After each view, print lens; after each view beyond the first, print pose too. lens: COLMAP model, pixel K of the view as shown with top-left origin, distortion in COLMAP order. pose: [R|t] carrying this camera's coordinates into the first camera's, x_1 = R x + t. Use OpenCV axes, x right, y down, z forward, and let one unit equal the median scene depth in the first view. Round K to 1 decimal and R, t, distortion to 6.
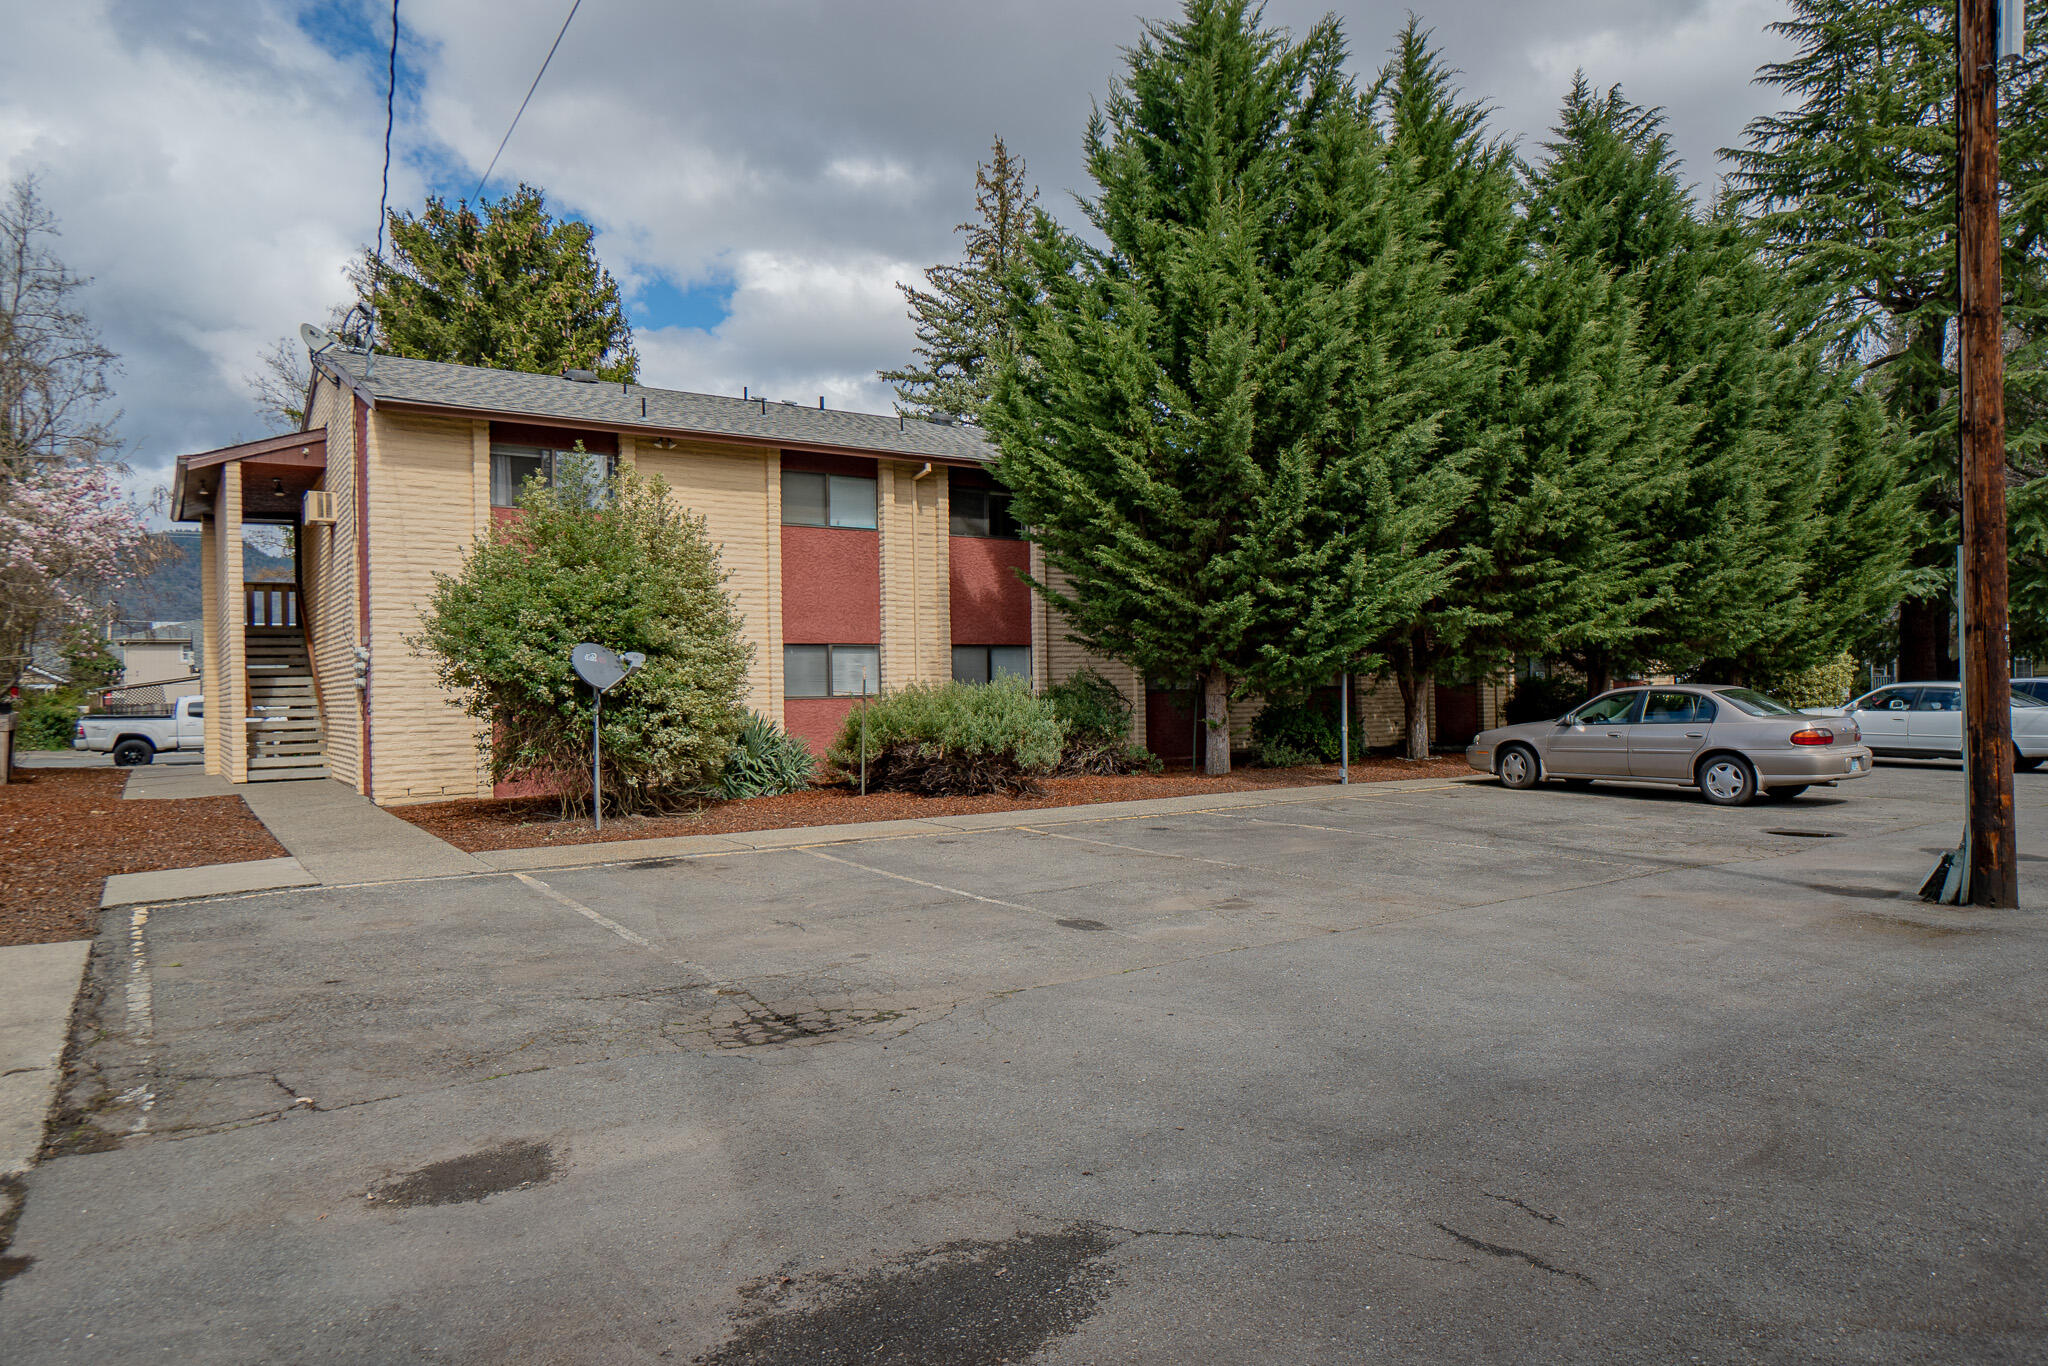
lens RADIAL K [[1305.5, 0, 1019.5], [0, 1305.5, 684.7], [0, 0, 1]] dist [0.001543, 0.001979]
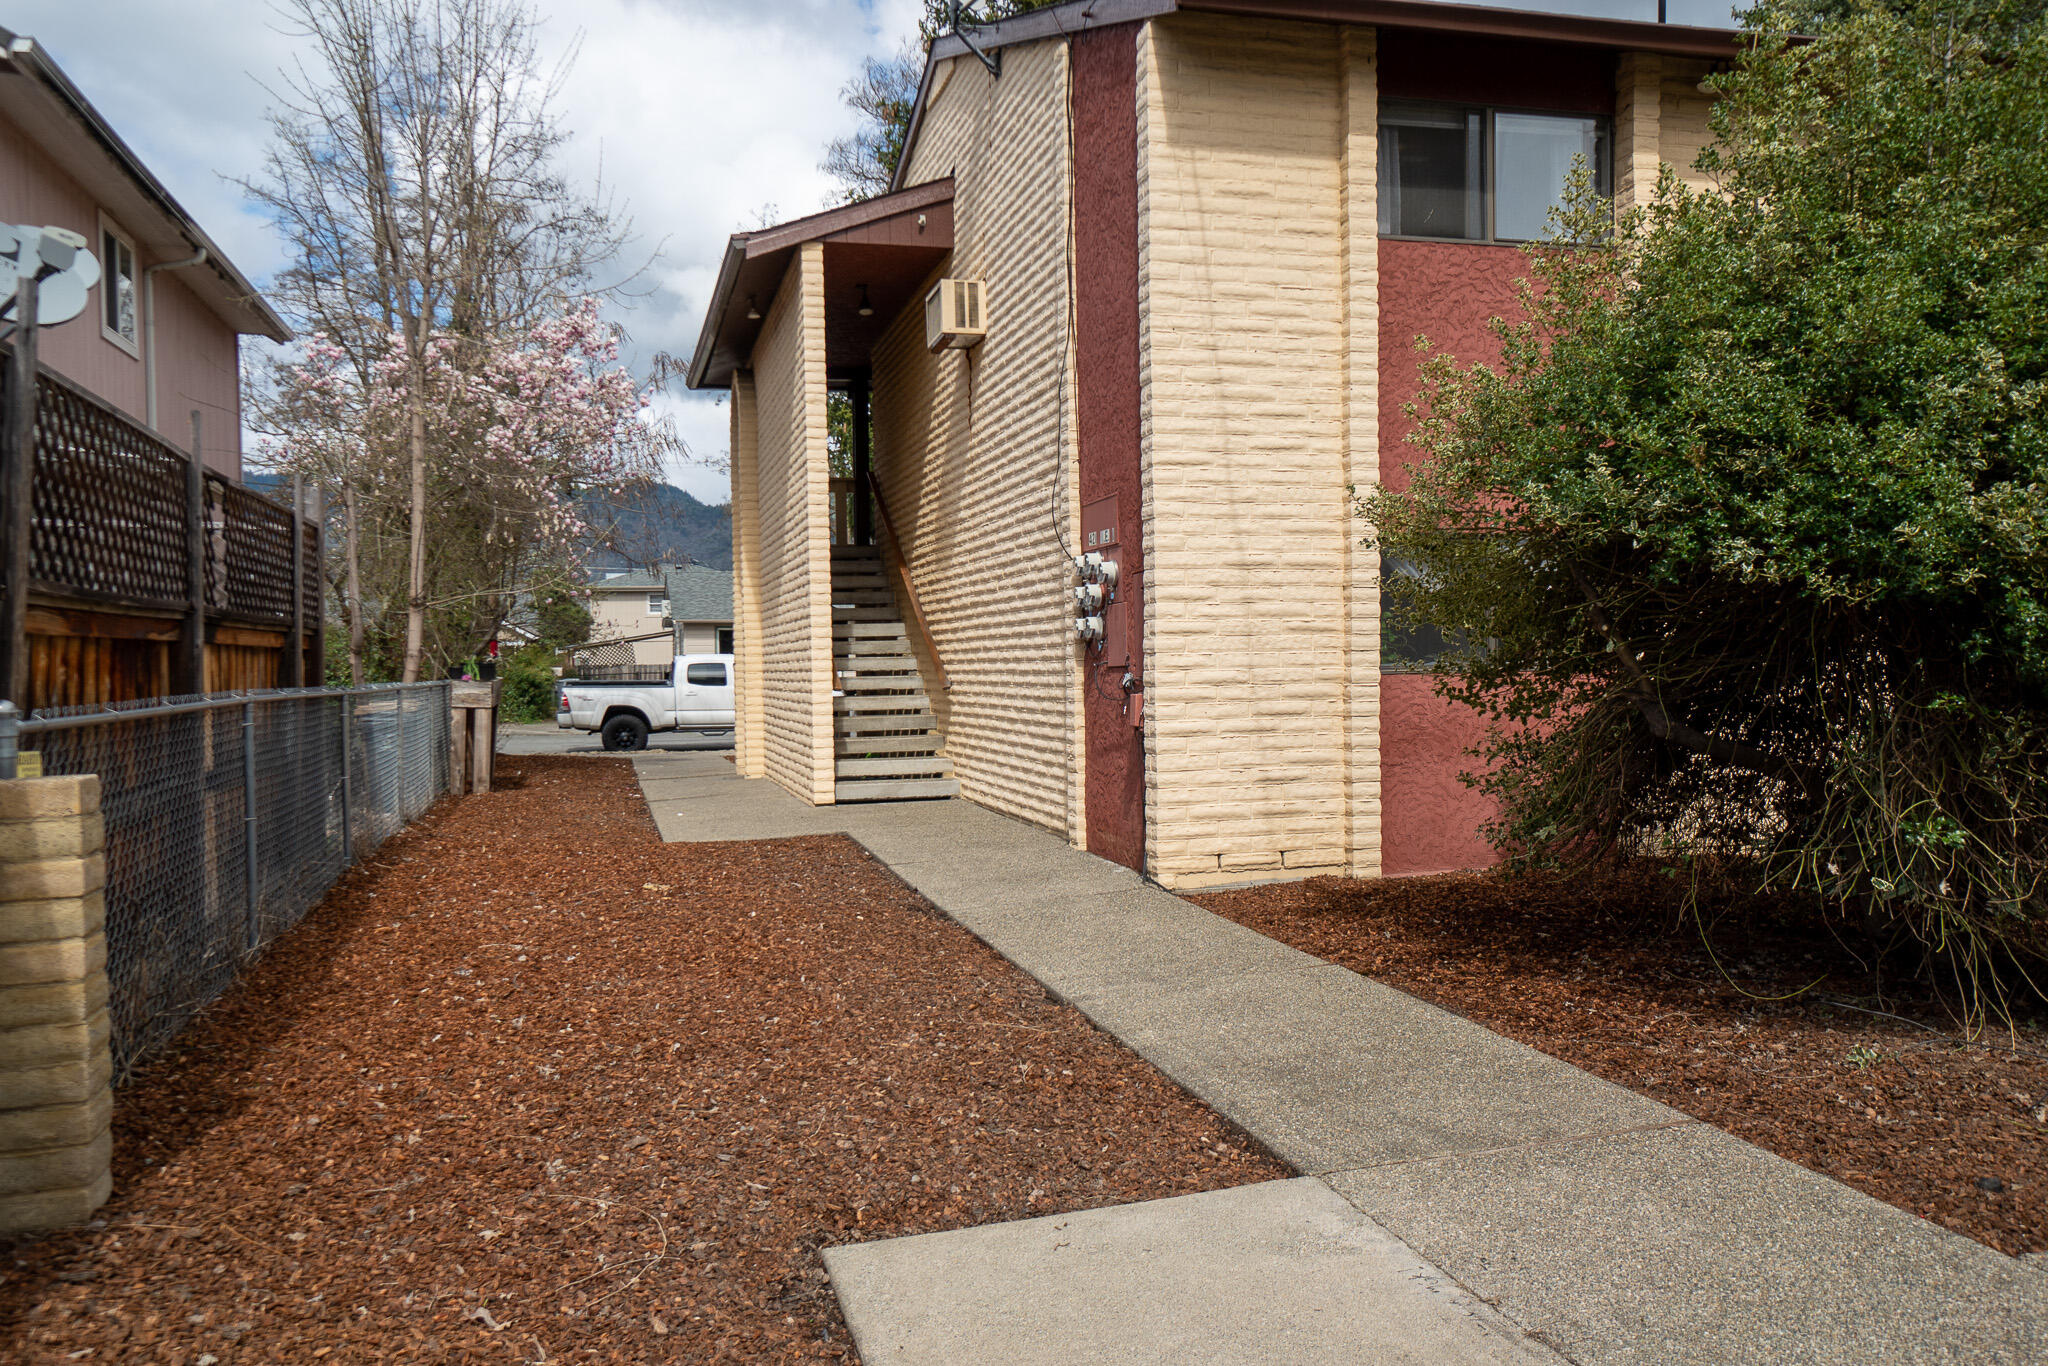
lens RADIAL K [[1577.5, 0, 1025.9], [0, 1577.5, 682.3], [0, 0, 1]] dist [-0.042951, -0.002434]
pose [[0.948696, 0.009243, -0.316054, -0.286508], [-0.001976, 0.999726, 0.023307, 0.005124], [0.316183, -0.021487, 0.948455, 0.364050]]
